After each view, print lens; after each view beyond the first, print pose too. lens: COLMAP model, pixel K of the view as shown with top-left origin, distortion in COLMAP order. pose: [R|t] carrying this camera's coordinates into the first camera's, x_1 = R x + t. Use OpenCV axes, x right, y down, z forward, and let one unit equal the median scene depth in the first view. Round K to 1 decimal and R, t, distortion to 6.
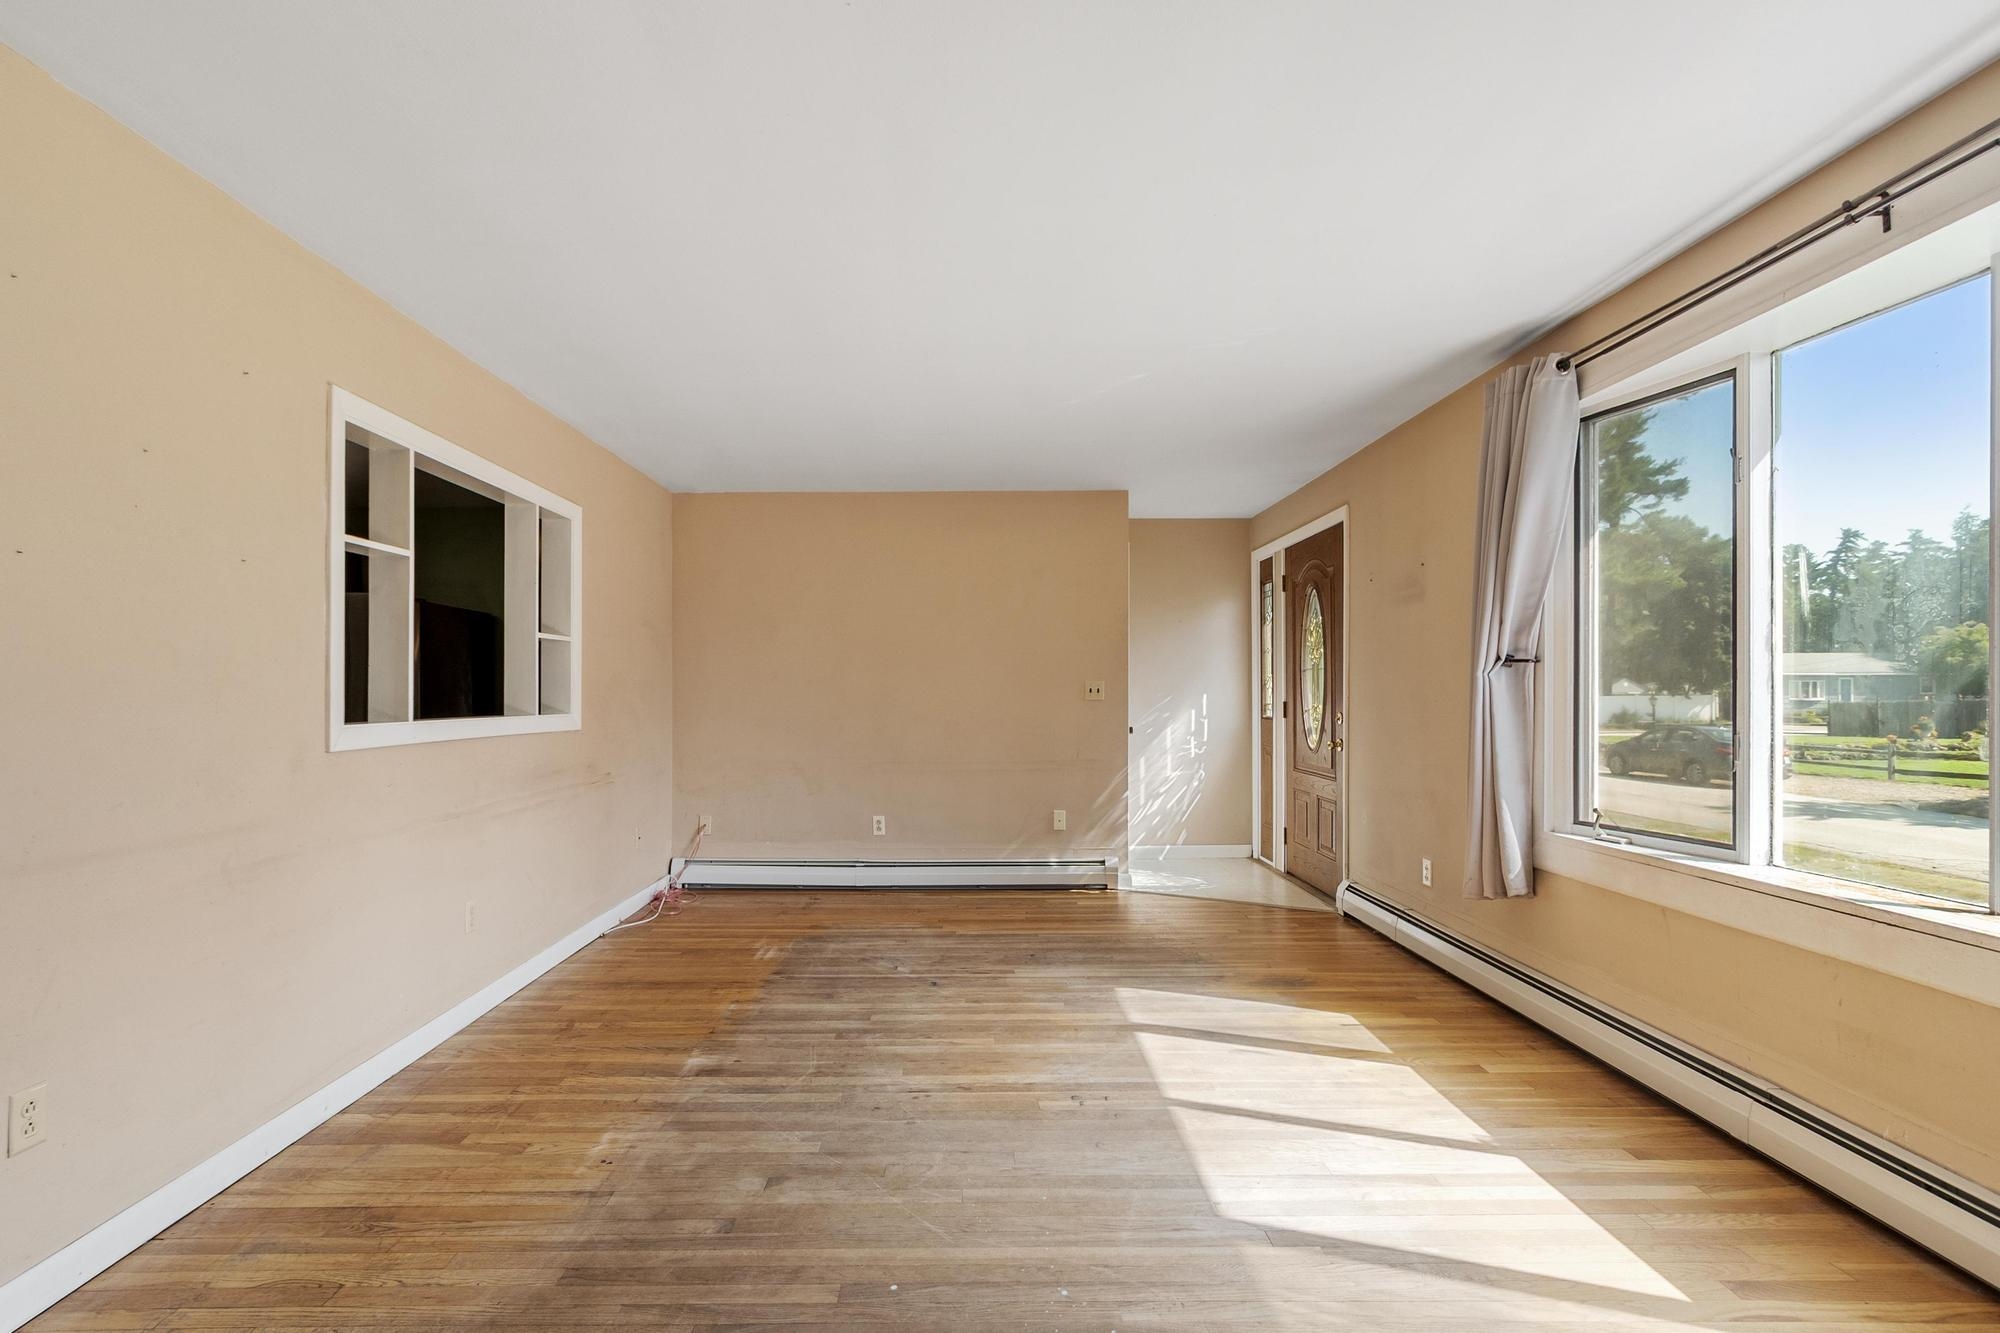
lens RADIAL K [[917.3, 0, 963.8], [0, 917.3, 691.4], [0, 0, 1]] dist [0.004031, -0.000379]
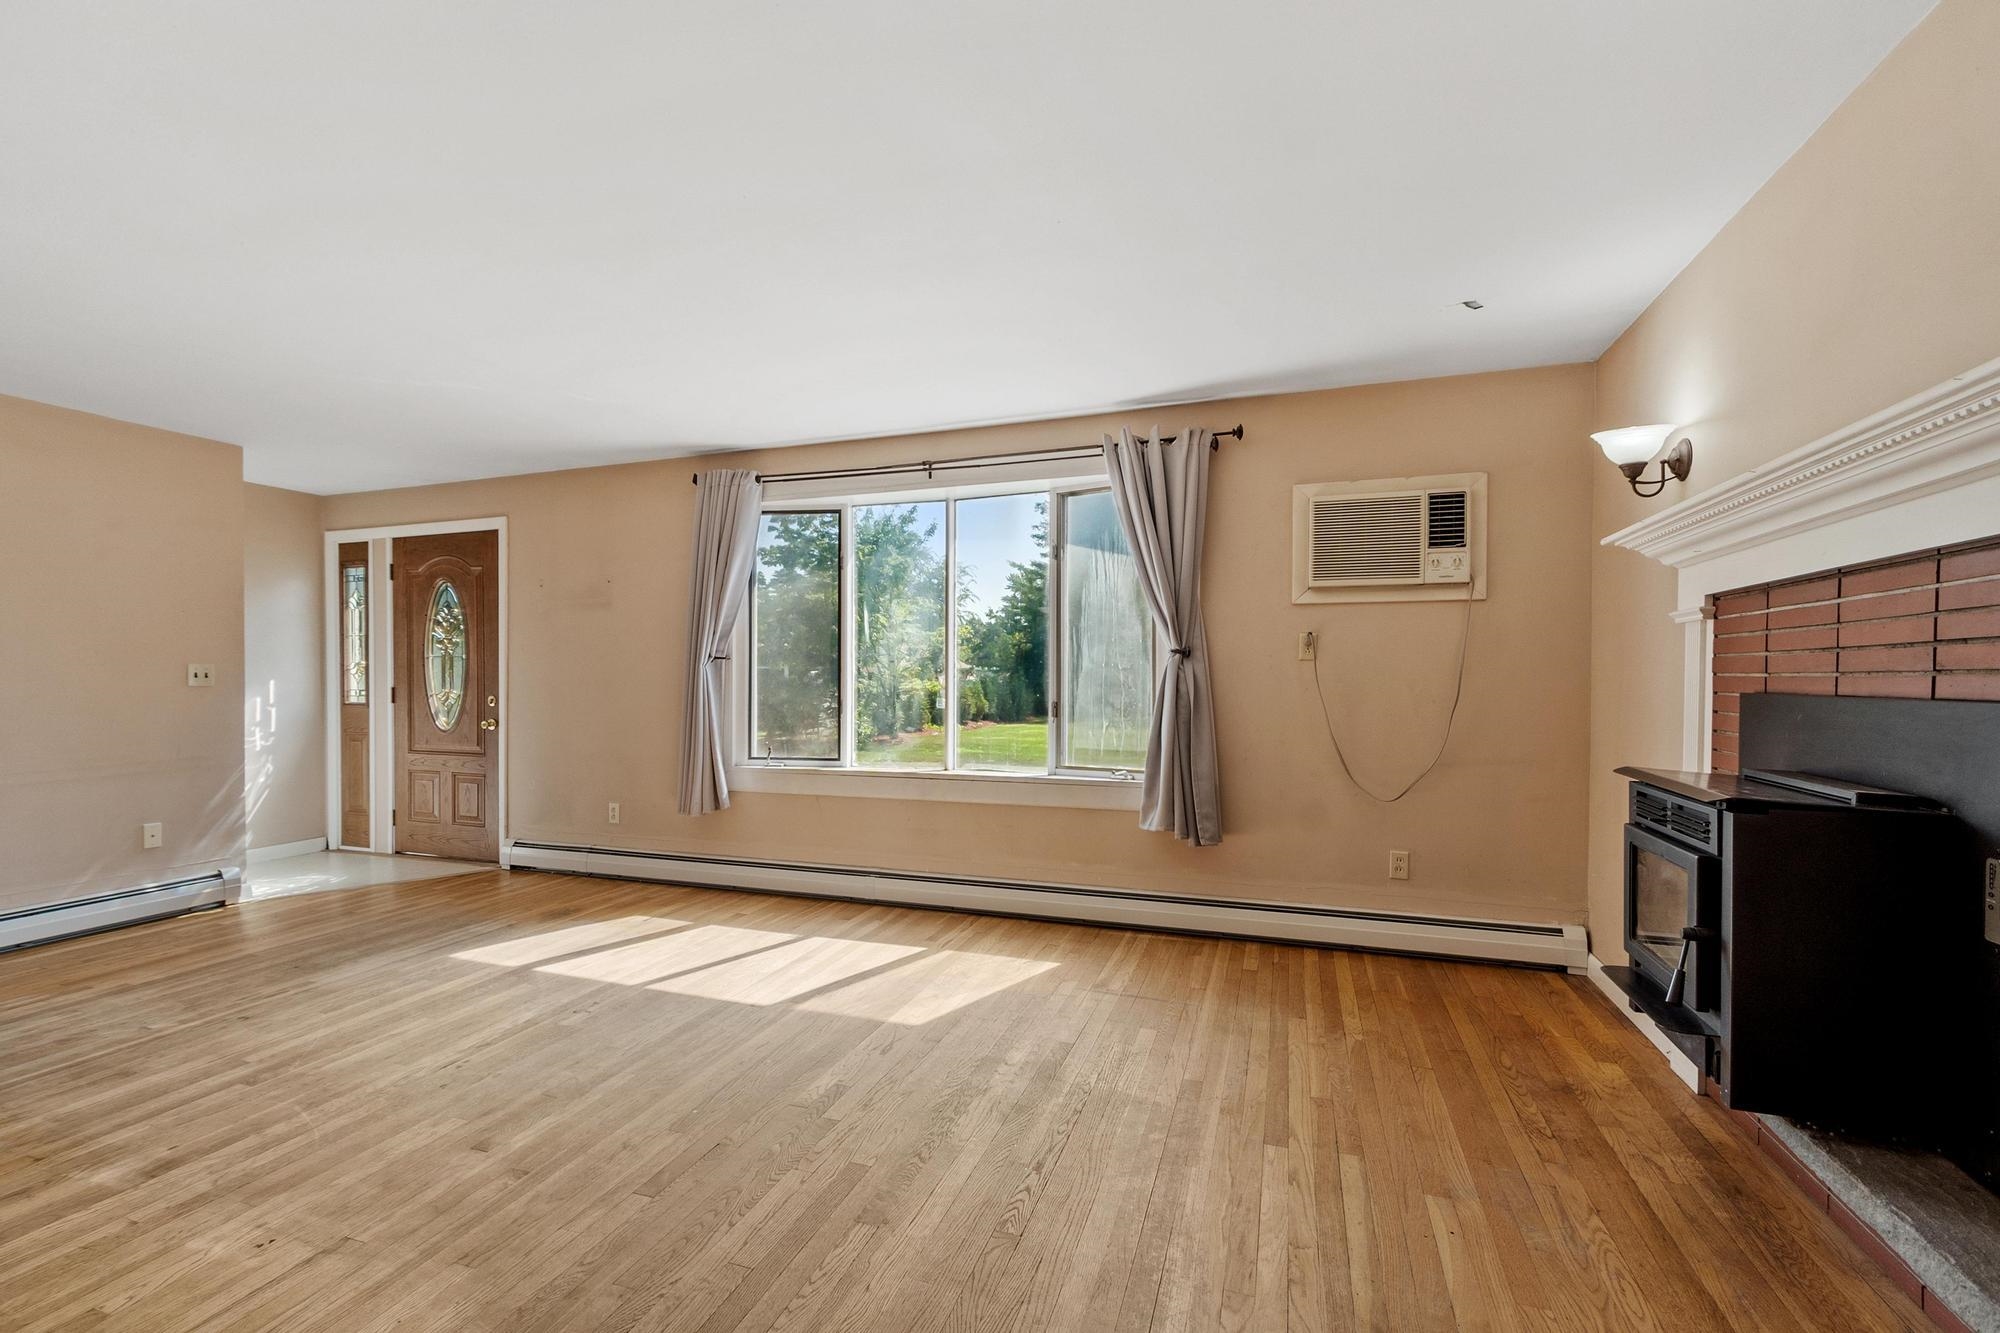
lens RADIAL K [[857.4, 0, 992.4], [0, 857.4, 697.9], [0, 0, 1]] dist [-0.000213, -0.000571]
pose [[0.328614, -0.019378, 0.944265, -0.657179], [-0.002578, 0.999767, 0.021414, 0.001591], [-0.944461, -0.009471, 0.328488, 0.097126]]
